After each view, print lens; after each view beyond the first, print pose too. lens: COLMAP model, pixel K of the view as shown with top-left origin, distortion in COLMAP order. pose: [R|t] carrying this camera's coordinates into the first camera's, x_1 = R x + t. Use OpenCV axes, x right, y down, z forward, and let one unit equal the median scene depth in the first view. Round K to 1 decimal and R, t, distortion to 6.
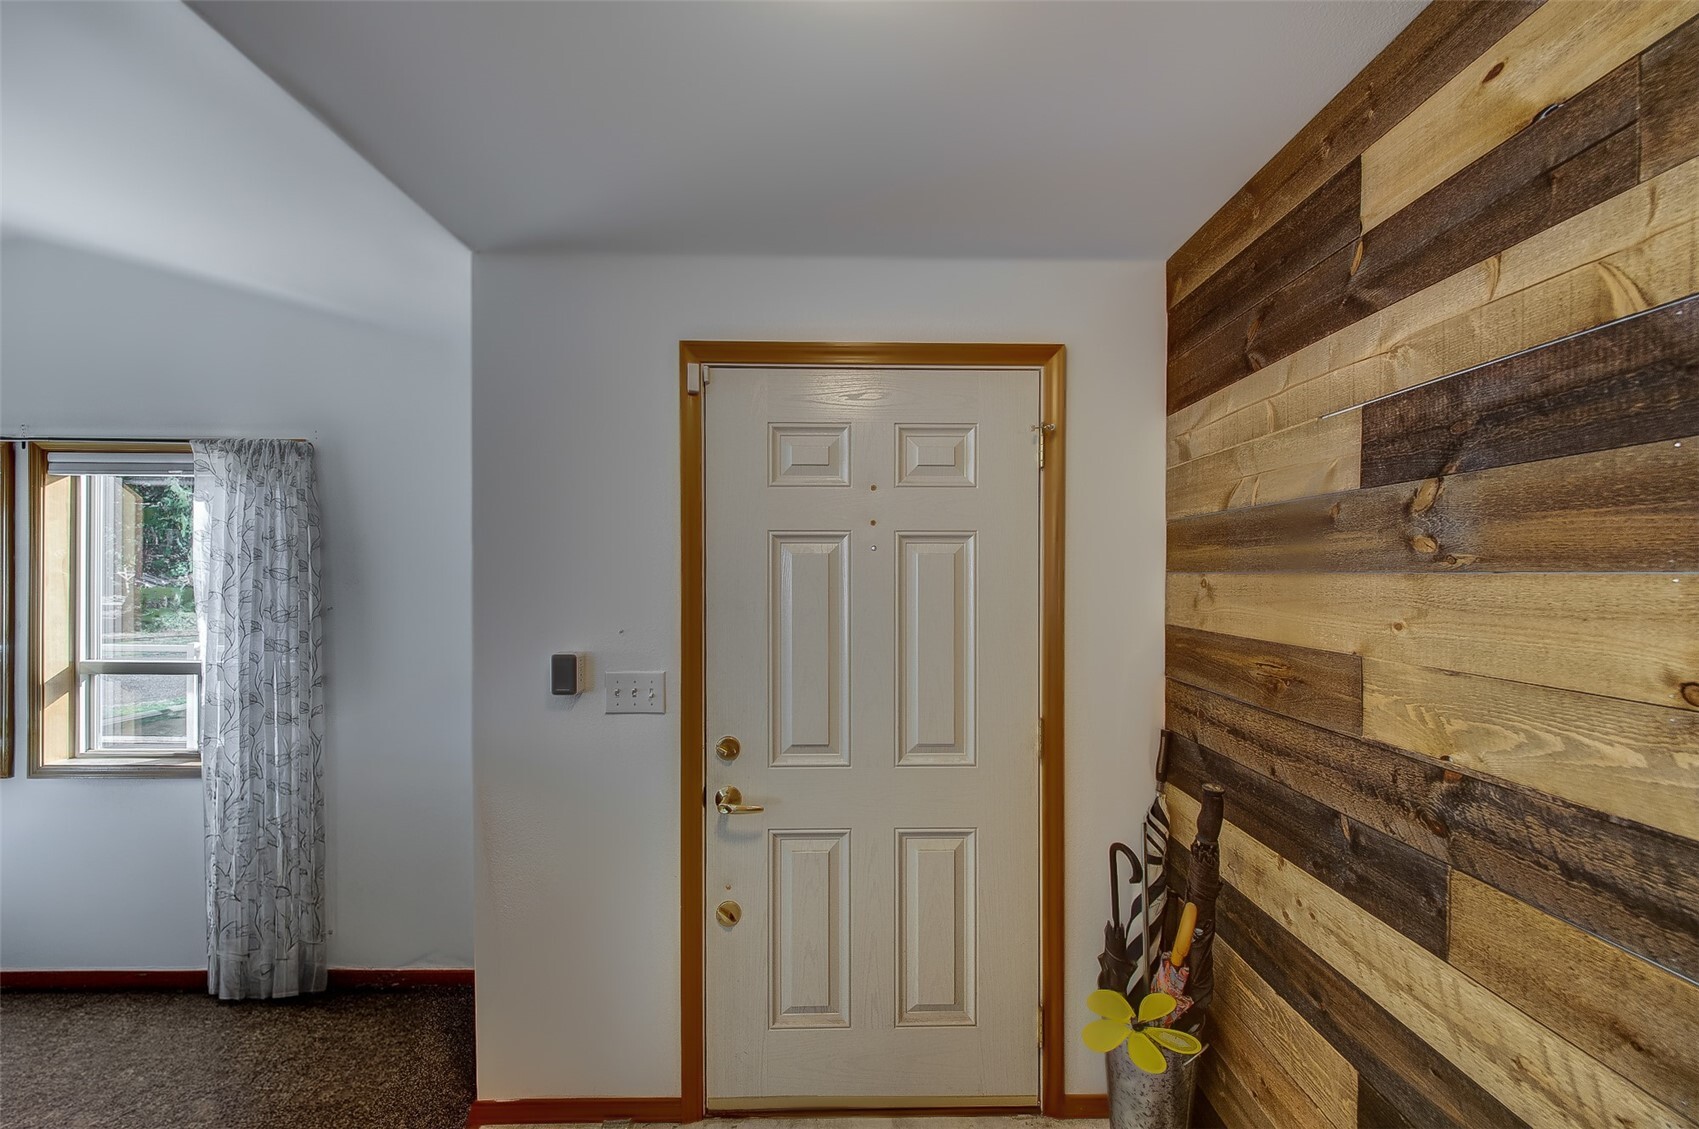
lens RADIAL K [[516.4, 0, 852.8], [0, 516.4, 579.8], [0, 0, 1]] dist [-0.007430, -0.000044]
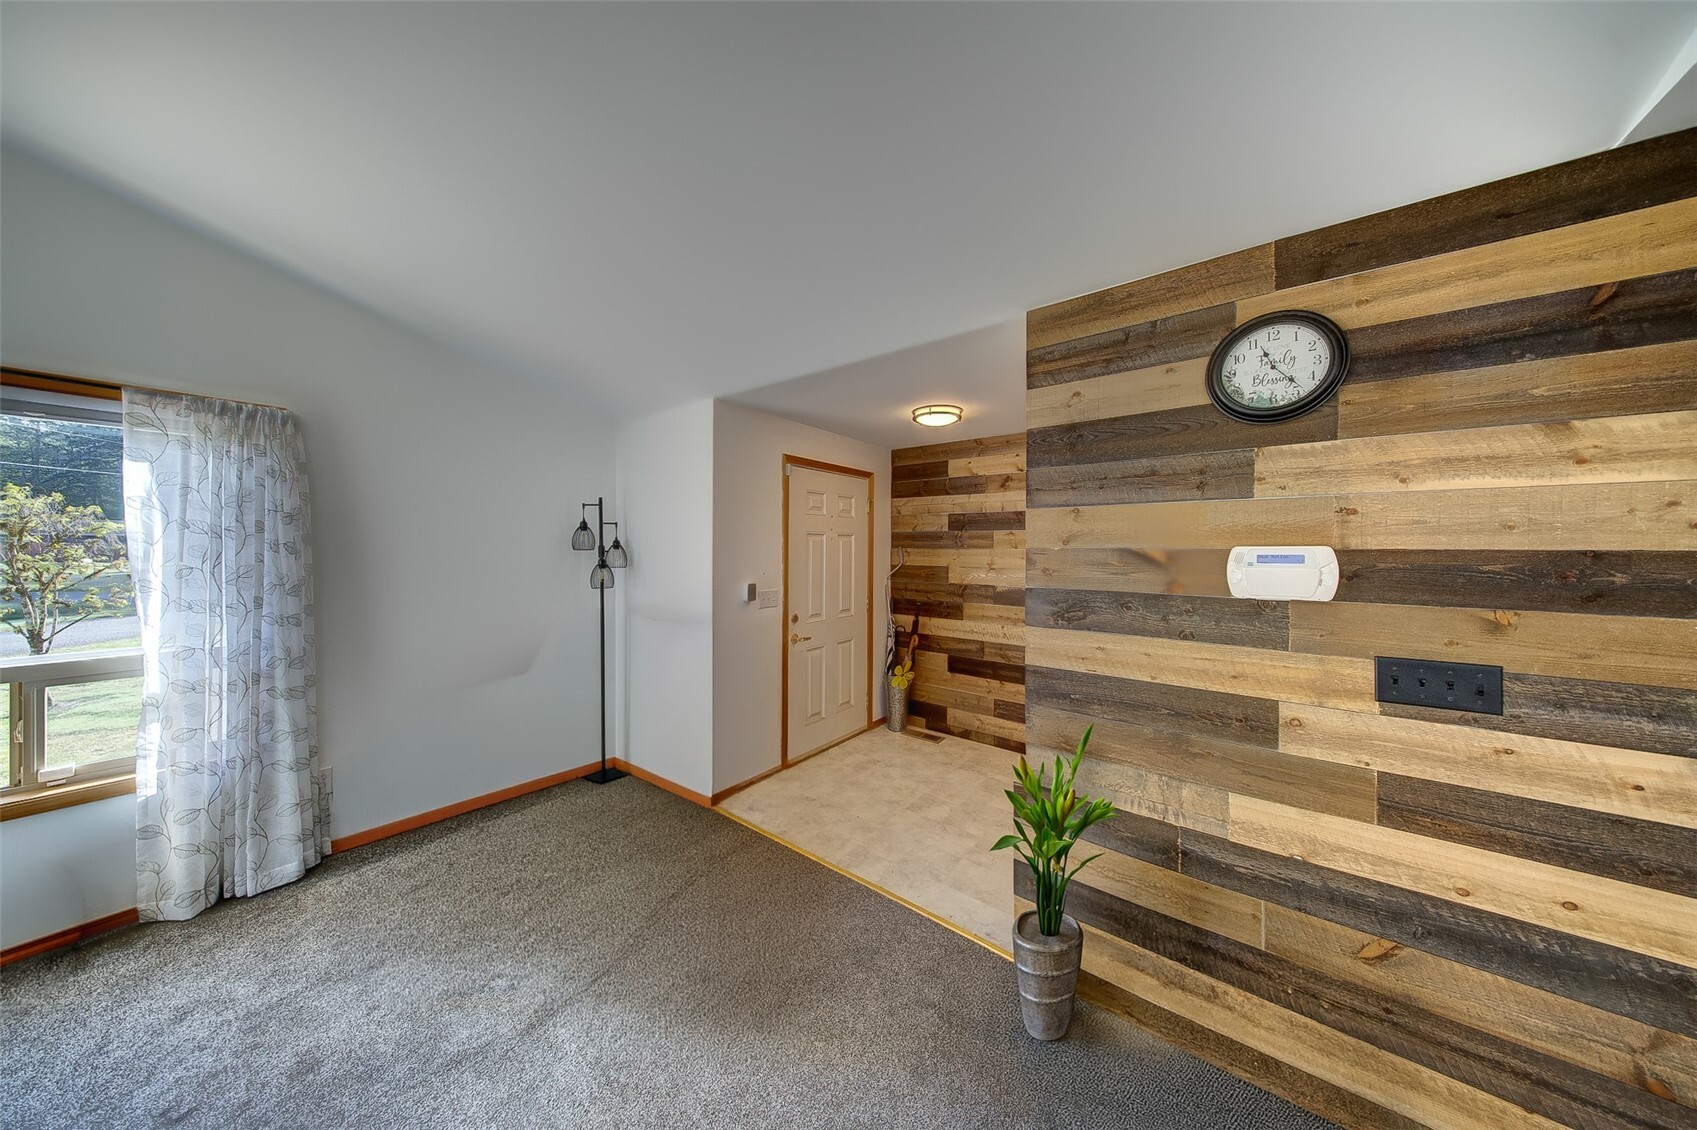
lens RADIAL K [[508.7, 0, 848.5], [0, 508.7, 565.0], [0, 0, 1]] dist [-0.000089, -0.000014]
pose [[0.615232, -0.024859, 0.787954, -2.147605], [0.007304, 0.999640, 0.025835, 0.005999], [-0.788312, -0.010139, 0.615192, -0.768450]]
